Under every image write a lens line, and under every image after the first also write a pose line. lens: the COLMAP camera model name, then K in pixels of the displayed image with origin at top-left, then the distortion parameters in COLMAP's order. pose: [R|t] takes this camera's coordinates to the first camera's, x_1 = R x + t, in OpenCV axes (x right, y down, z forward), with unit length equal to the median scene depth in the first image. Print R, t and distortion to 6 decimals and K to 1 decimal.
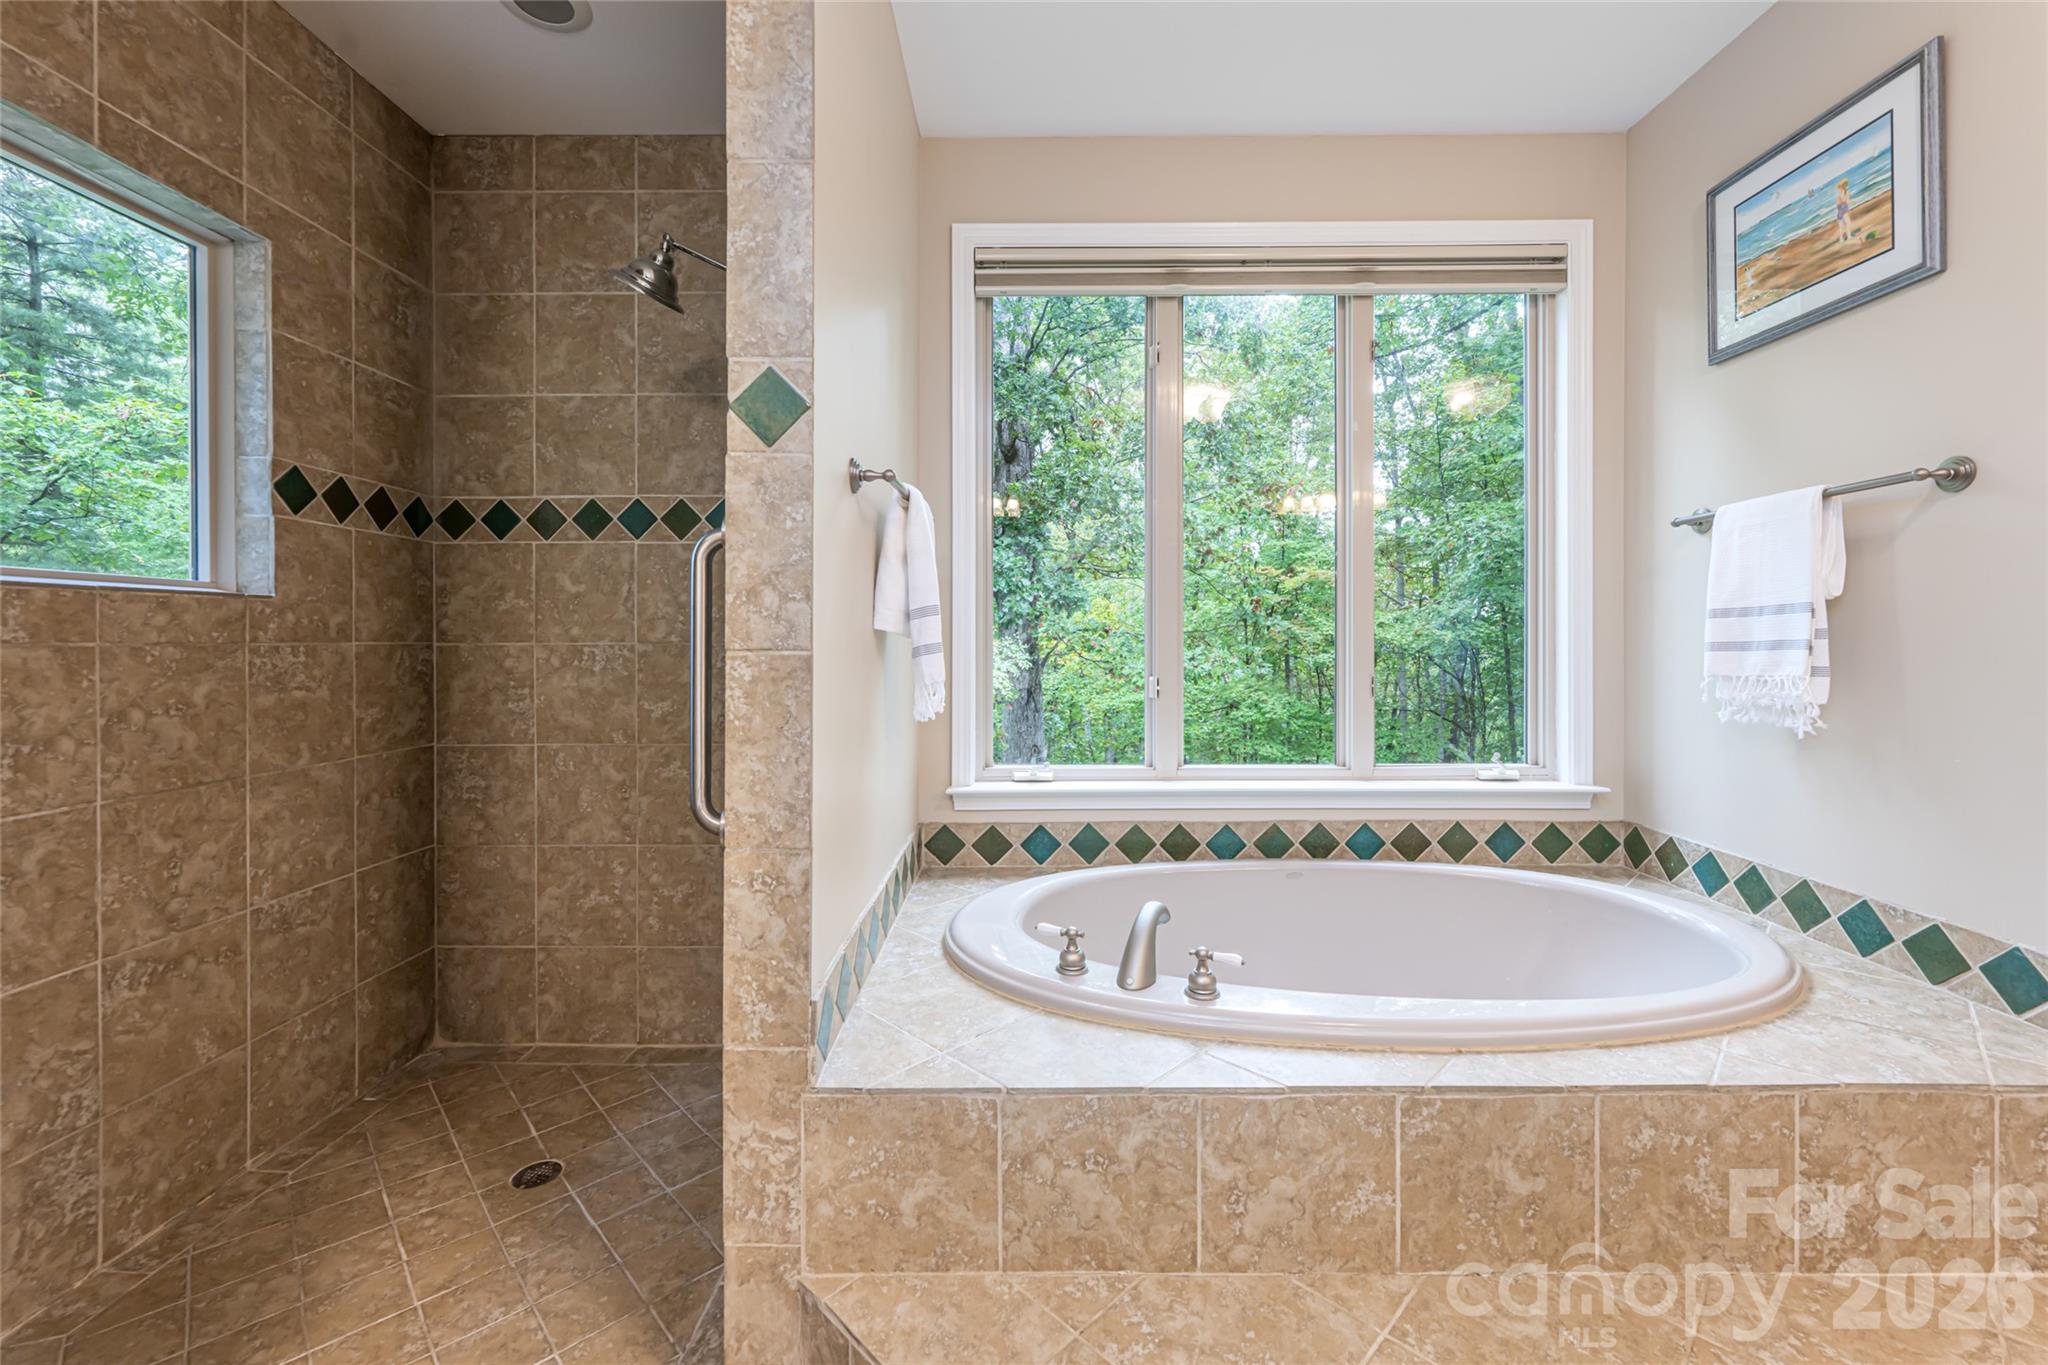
lens RADIAL K [[839.4, 0, 1024.9], [0, 839.4, 642.0], [0, 0, 1]] dist [0.000179, -0.000552]
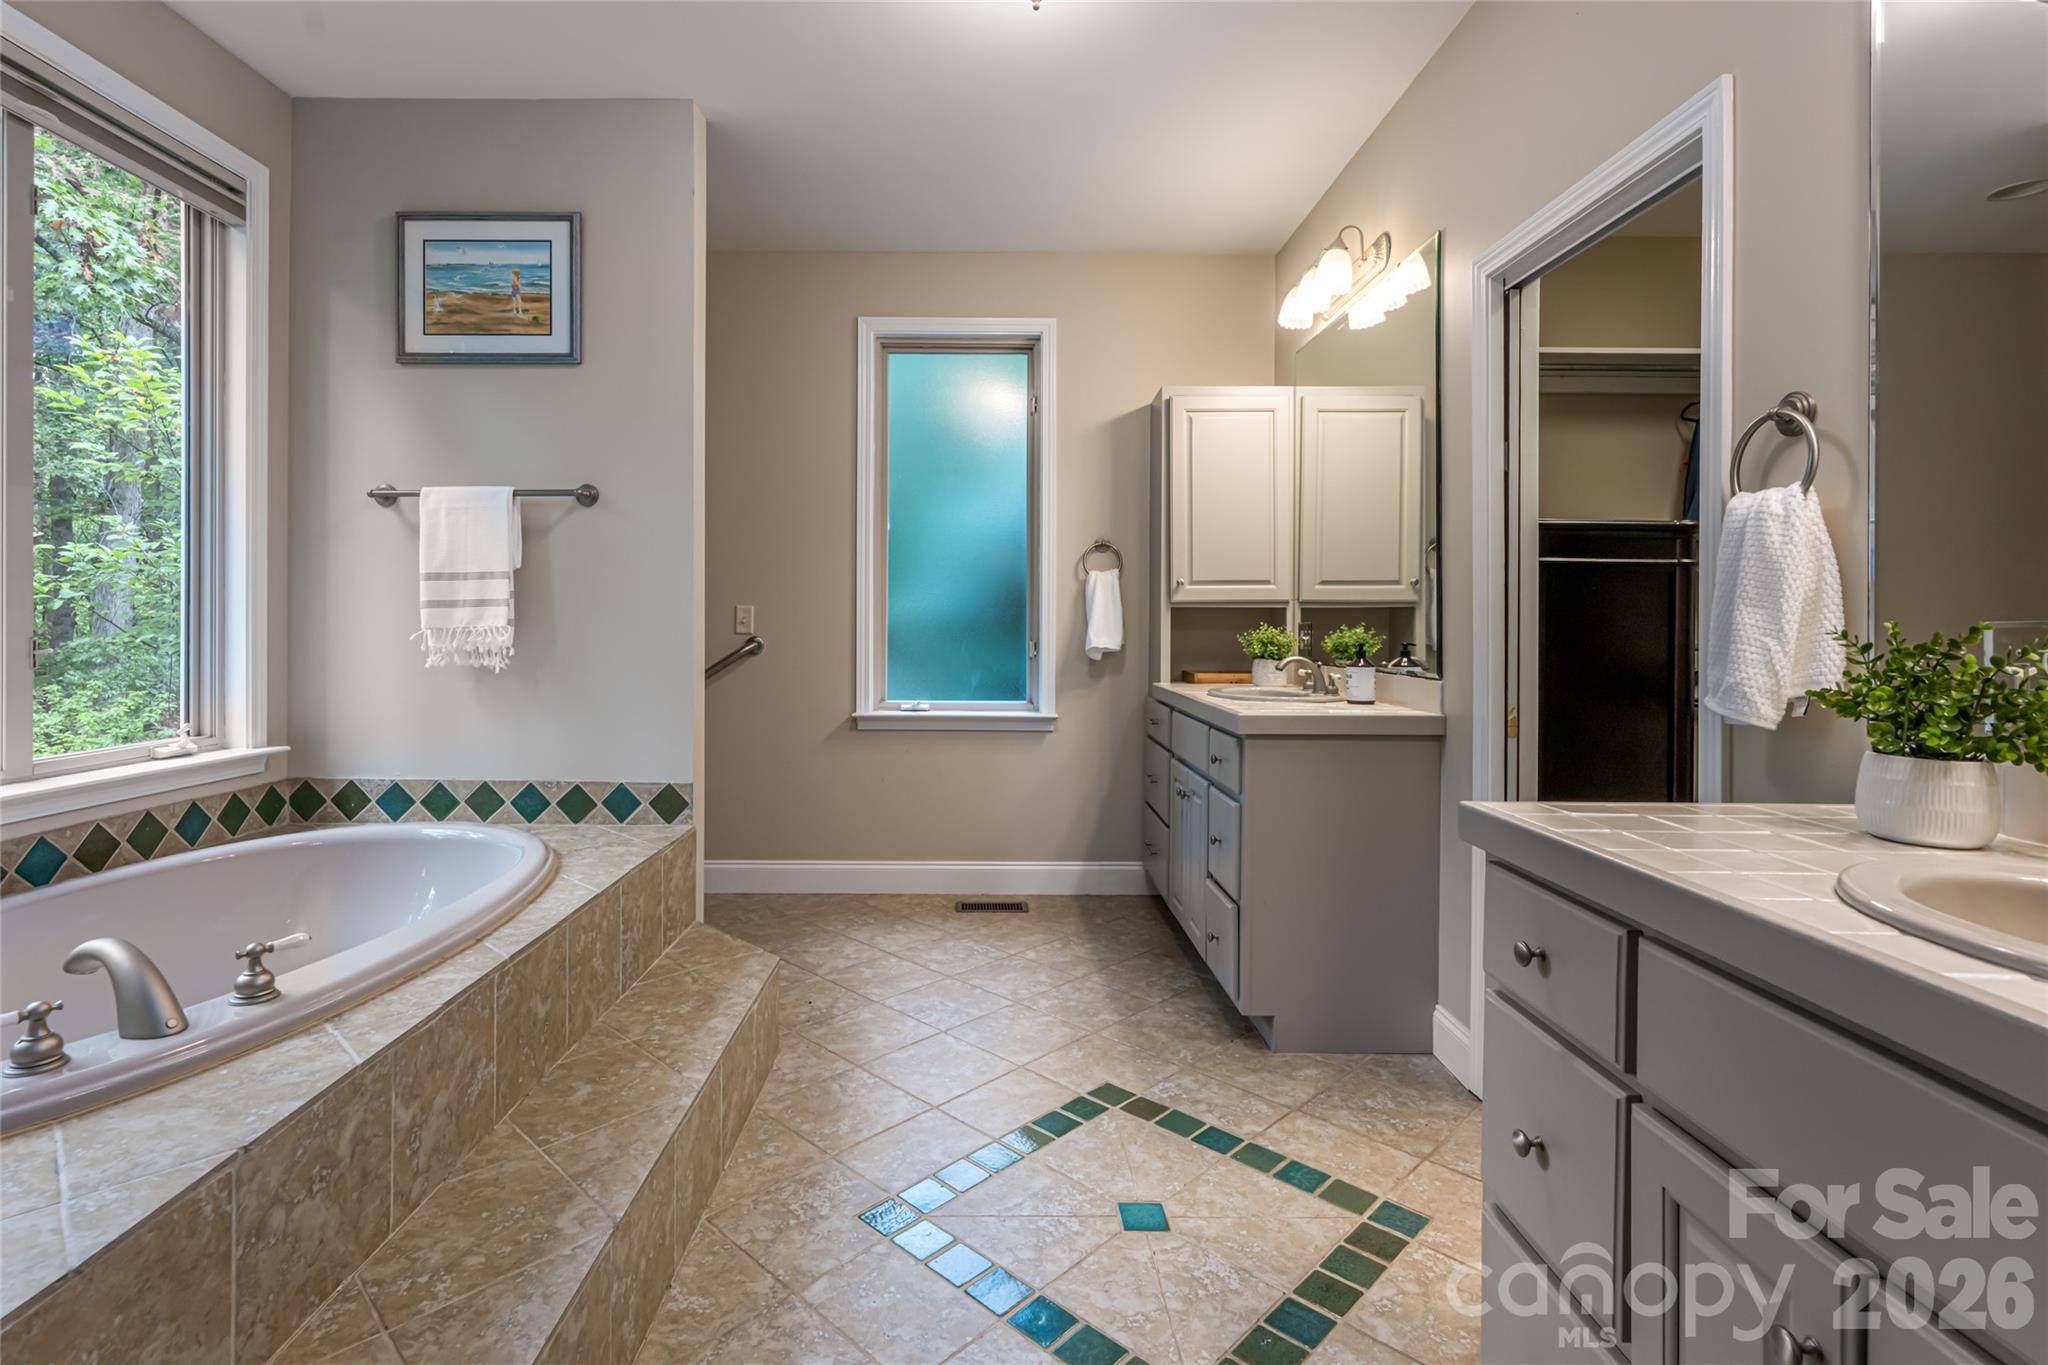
lens RADIAL K [[950.7, 0, 1018.3], [0, 950.7, 623.9], [0, 0, 1]] dist [0.000429, 0.000186]
pose [[-0.033187, 0.000178, 0.999449, -0.583329], [-0.001384, 0.999999, -0.000224, 0.033686], [-0.999448, -0.001391, -0.033187, 0.205771]]
